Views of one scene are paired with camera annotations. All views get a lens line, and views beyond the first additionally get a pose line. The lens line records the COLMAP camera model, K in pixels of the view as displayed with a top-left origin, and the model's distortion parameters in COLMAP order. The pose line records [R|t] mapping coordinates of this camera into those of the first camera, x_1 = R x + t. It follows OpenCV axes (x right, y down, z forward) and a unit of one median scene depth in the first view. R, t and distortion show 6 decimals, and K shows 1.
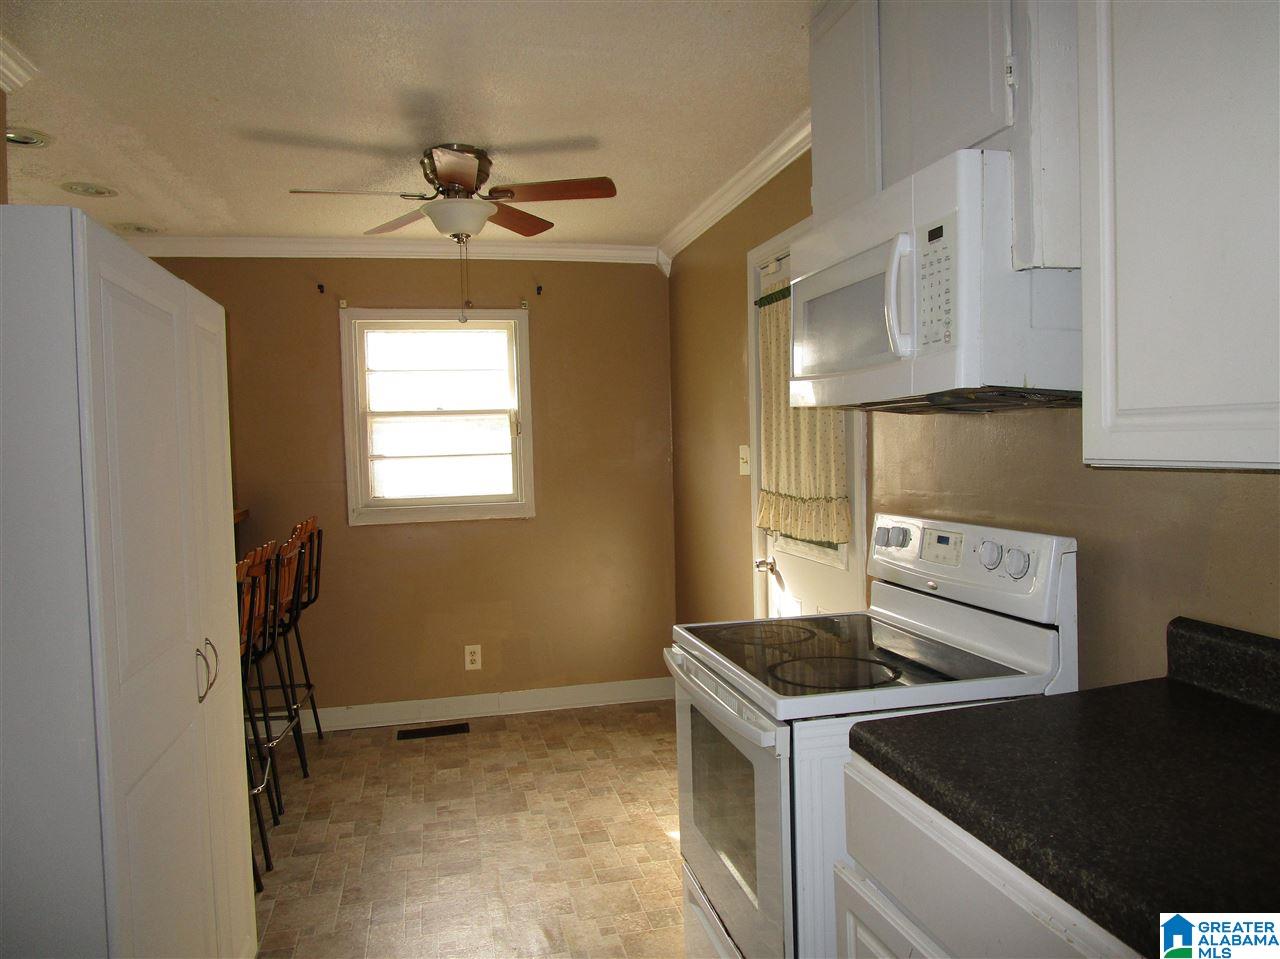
lens RADIAL K [[906.4, 0, 640.0], [0, 906.4, 479.5], [0, 0, 1]] dist [-0.029654, 0.006652]
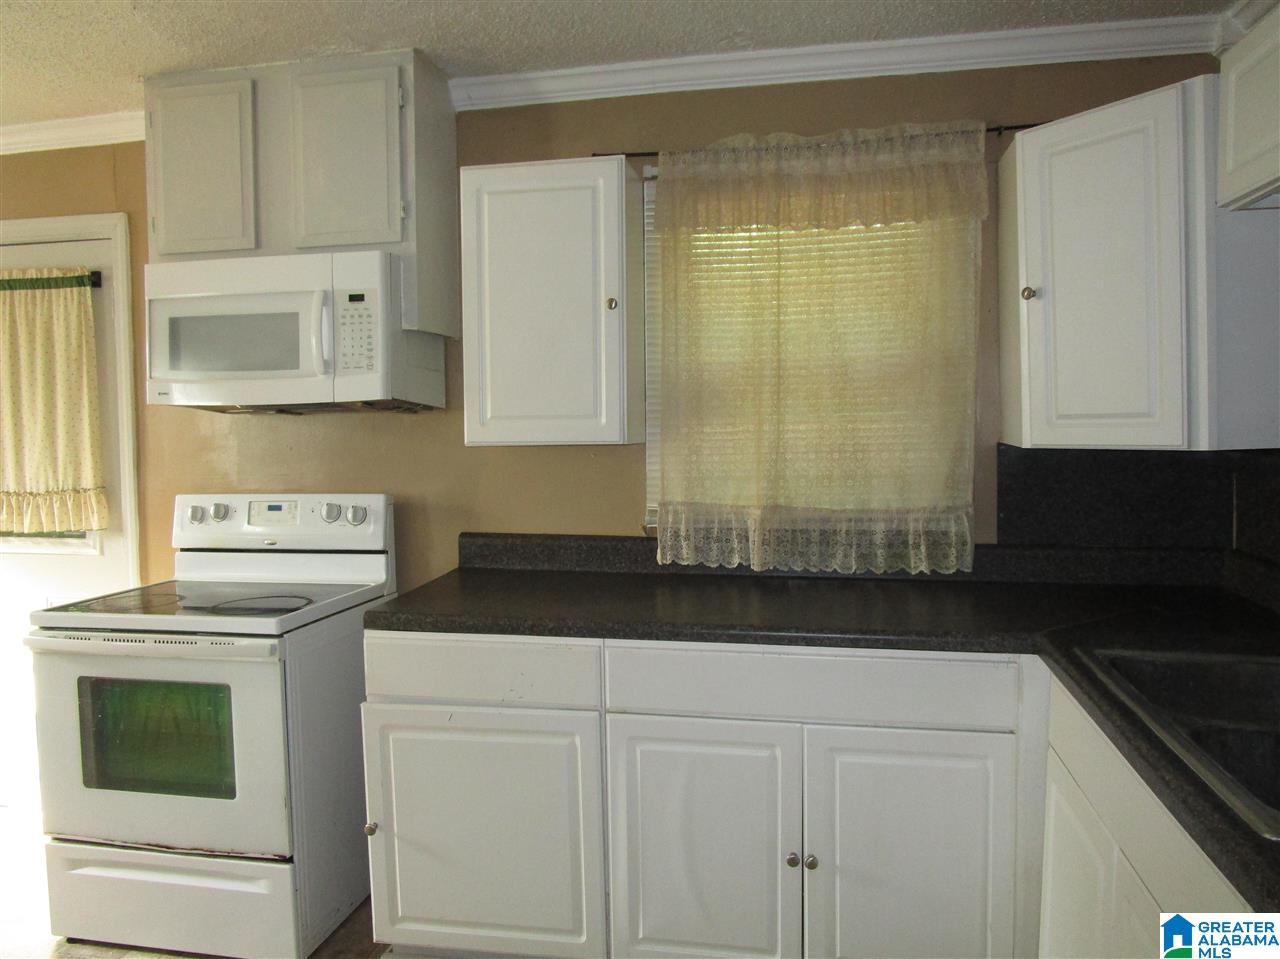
lens RADIAL K [[906.4, 0, 640.0], [0, 906.4, 479.5], [0, 0, 1]] dist [-0.029654, 0.006652]
pose [[0.412760, -0.029421, 0.910365, -0.790311], [0.037590, 0.999177, 0.015247, 0.029196], [-0.910064, 0.027928, 0.413526, -0.064764]]
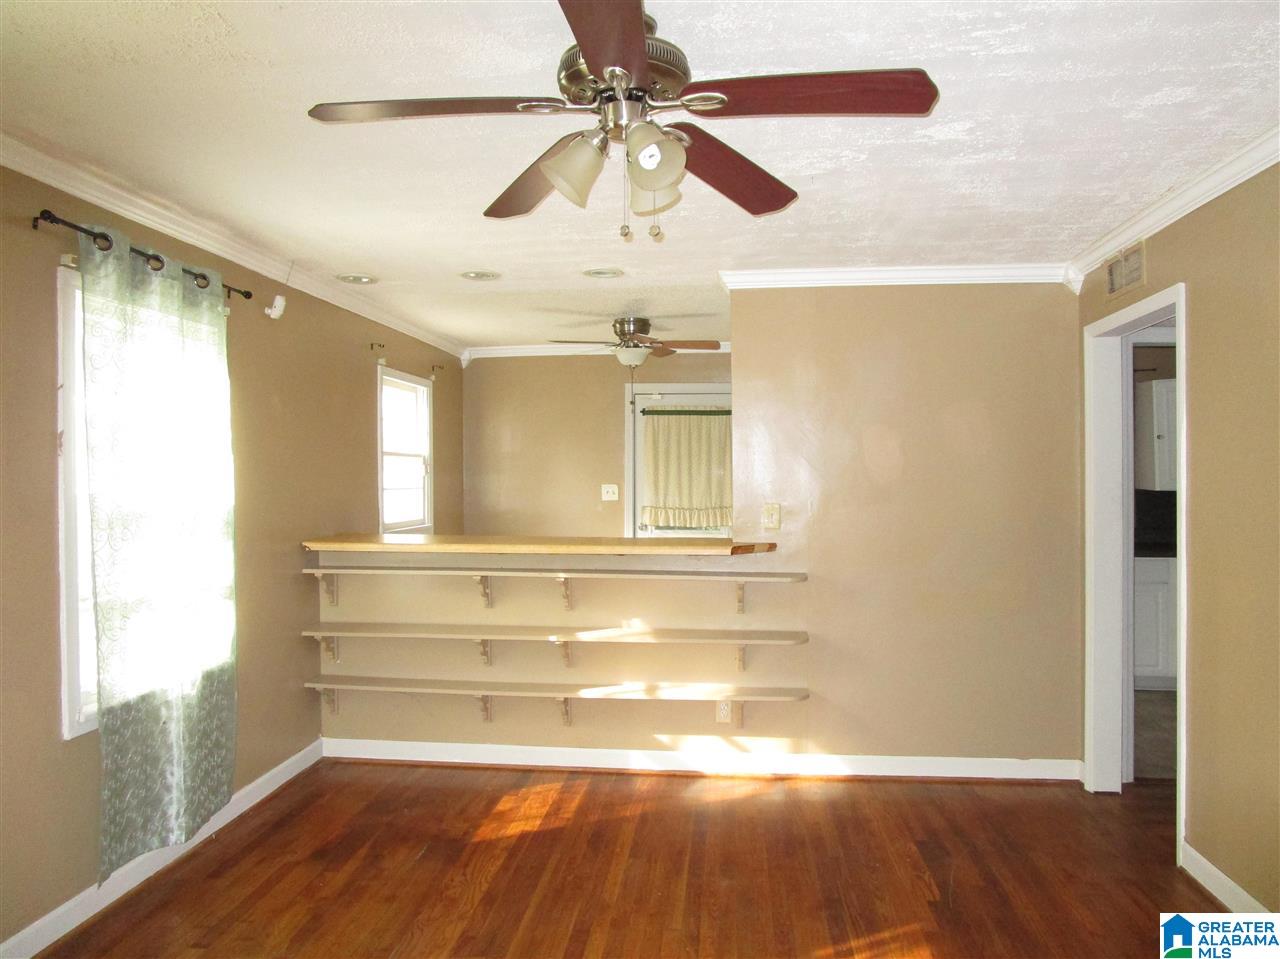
lens RADIAL K [[906.4, 0, 640.0], [0, 906.4, 479.5], [0, 0, 1]] dist [-0.029654, 0.006652]
pose [[0.319208, 0.021999, 0.947429, -3.402004], [0.032641, 0.998882, -0.034191, 0.036776], [-0.947122, 0.041839, 0.318133, 0.749444]]
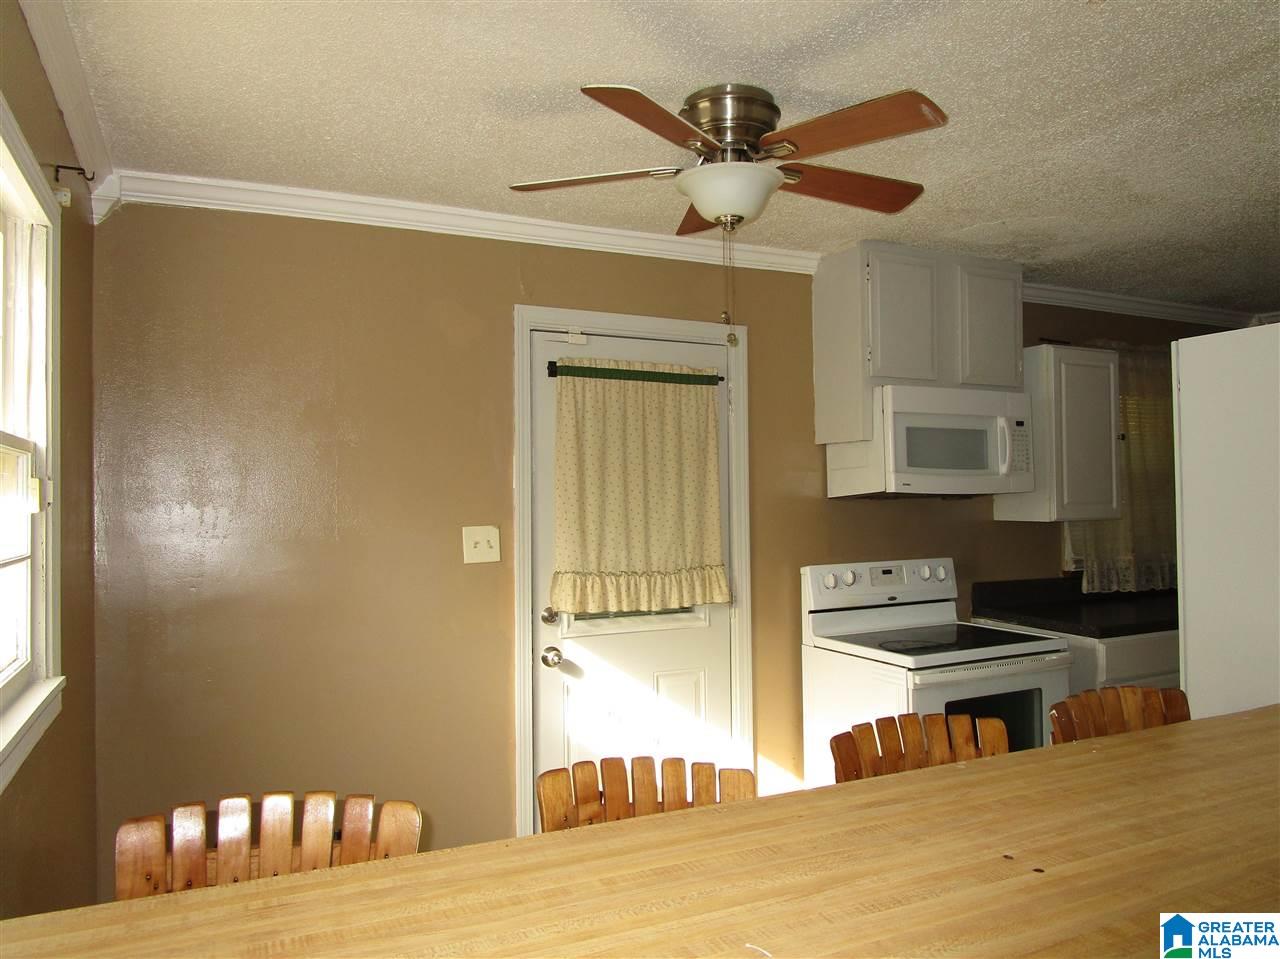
lens RADIAL K [[906.4, 0, 640.0], [0, 906.4, 479.5], [0, 0, 1]] dist [-0.029654, 0.006652]
pose [[-0.217210, 0.049934, 0.974847, -1.518009], [0.056570, 0.997656, -0.038498, -0.084711], [-0.974484, 0.046785, -0.219525, 2.190739]]
